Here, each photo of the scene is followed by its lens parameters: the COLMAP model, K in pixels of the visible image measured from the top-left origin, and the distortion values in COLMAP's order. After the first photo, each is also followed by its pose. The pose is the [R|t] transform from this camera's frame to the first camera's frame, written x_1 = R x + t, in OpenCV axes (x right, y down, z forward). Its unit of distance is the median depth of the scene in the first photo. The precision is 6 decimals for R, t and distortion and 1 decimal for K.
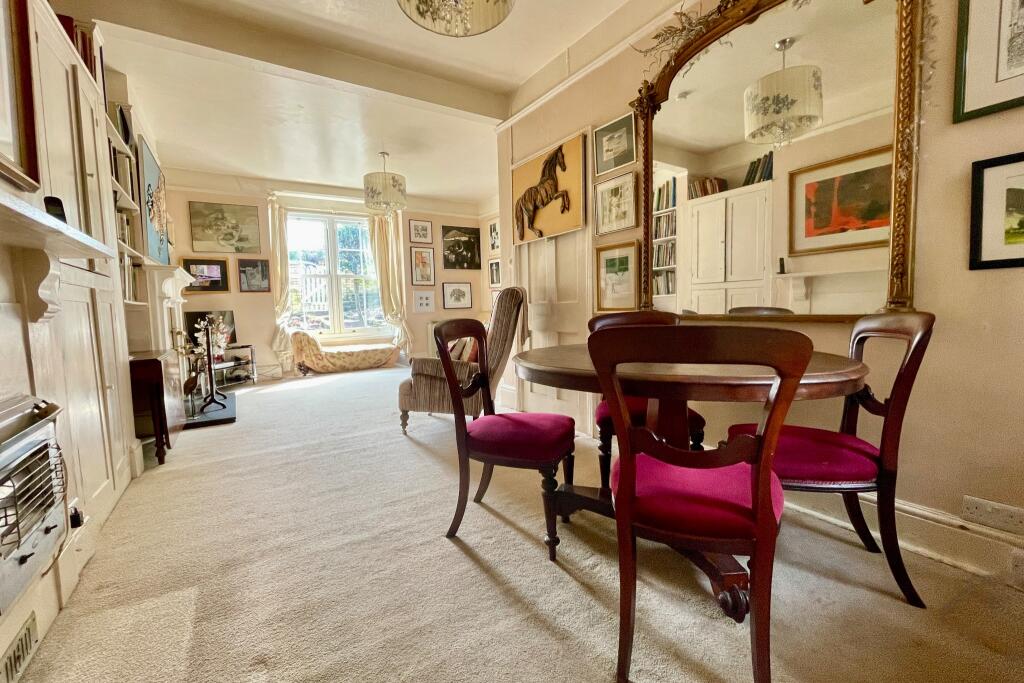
lens RADIAL K [[429.3, 0, 512.0], [0, 429.3, 341.5], [0, 0, 1]] dist [-0.000560, 0.000114]
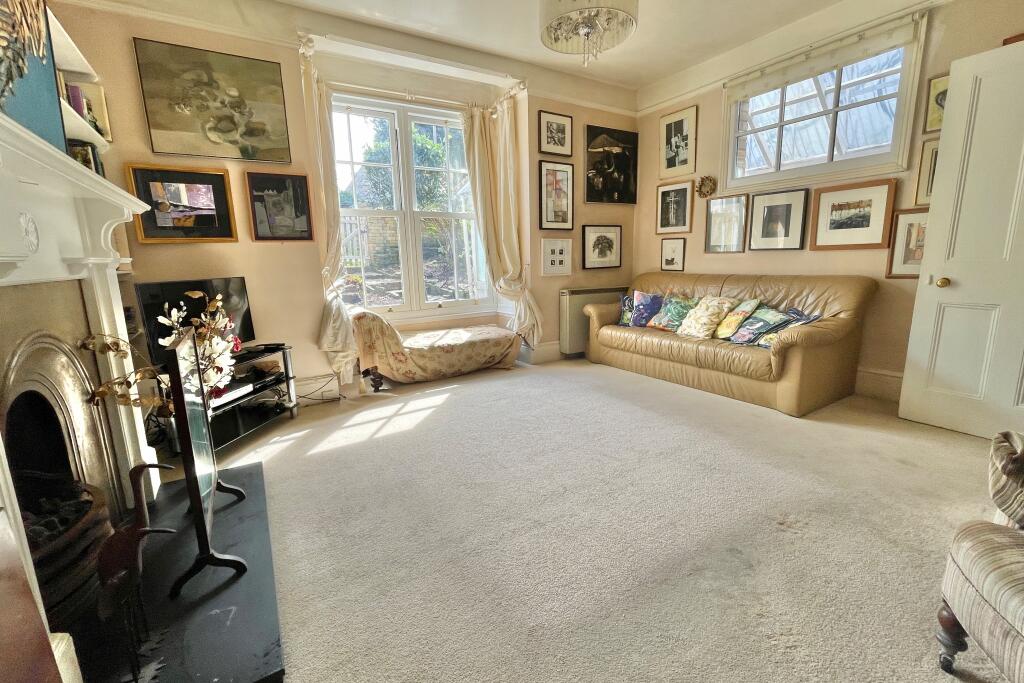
lens RADIAL K [[429.3, 0, 512.0], [0, 429.3, 341.5], [0, 0, 1]] dist [-0.000560, 0.000114]
pose [[0.999773, 0.002075, -0.021198, -0.297512], [0.000194, 0.994314, 0.106489, -0.046248], [0.021299, -0.106469, 0.994088, 0.455089]]
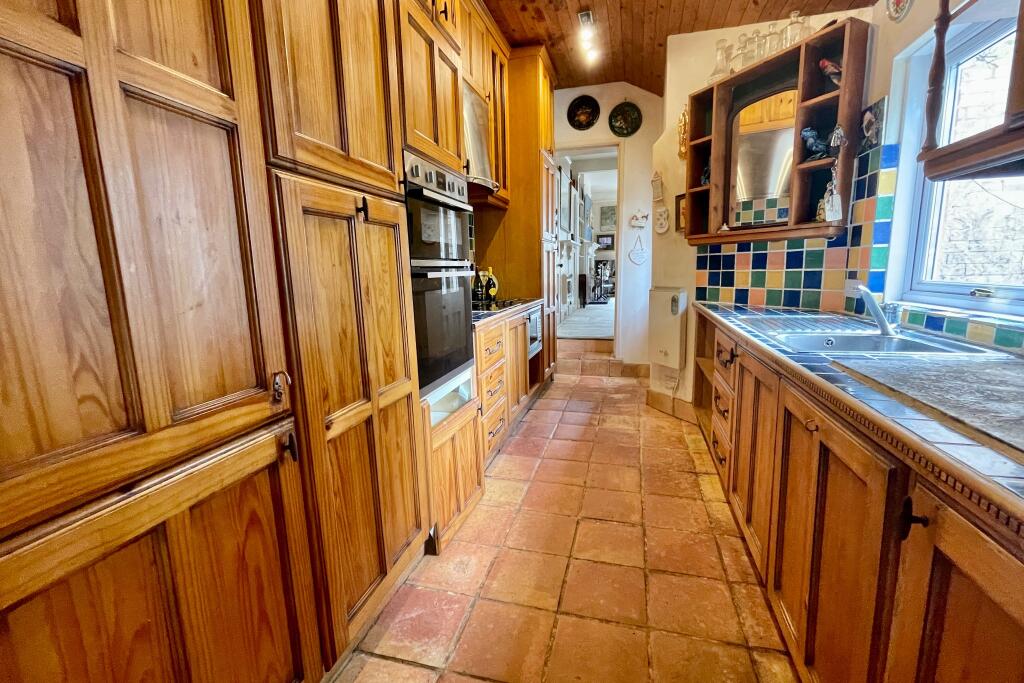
lens RADIAL K [[429.3, 0, 512.0], [0, 429.3, 341.5], [0, 0, 1]] dist [-0.000560, 0.000114]
pose [[0.662241, 0.136022, -0.736841, 0.525231], [-0.058418, 0.989764, 0.130208, 0.067601], [0.747010, -0.043185, 0.663409, -0.661189]]
